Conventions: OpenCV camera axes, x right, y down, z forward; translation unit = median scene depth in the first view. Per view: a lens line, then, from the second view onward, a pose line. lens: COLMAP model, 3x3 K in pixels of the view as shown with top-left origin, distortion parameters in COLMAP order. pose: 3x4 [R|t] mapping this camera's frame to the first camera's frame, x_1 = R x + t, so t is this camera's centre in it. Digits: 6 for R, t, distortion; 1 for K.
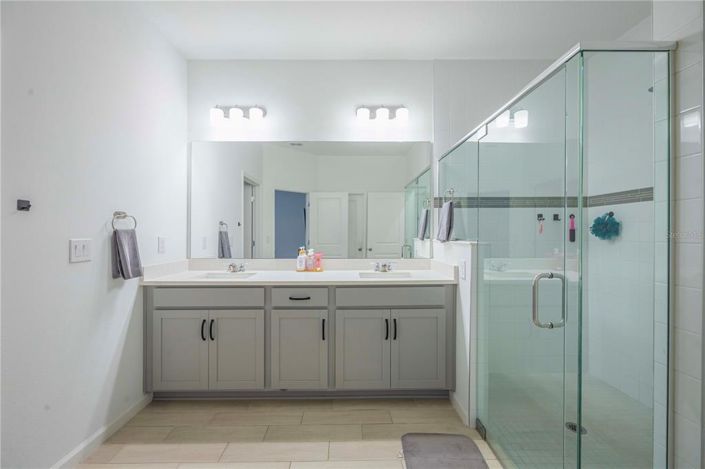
lens RADIAL K [[285.3, 0, 349.4], [0, 285.3, 229.7], [0, 0, 1]] dist [0.001618, 0.000223]
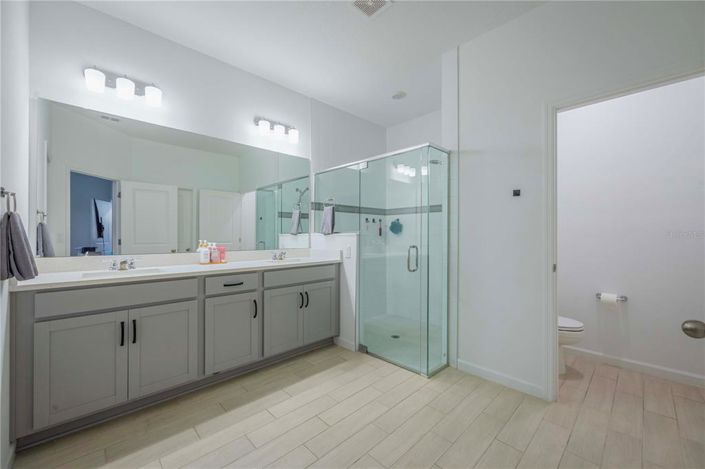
lens RADIAL K [[285.3, 0, 349.4], [0, 285.3, 229.7], [0, 0, 1]] dist [0.001618, 0.000223]
pose [[0.724263, 0.018168, 0.689284, -0.574800], [-0.010485, 0.999827, -0.015336, 0.040005], [-0.689444, 0.003880, 0.724329, -0.096079]]
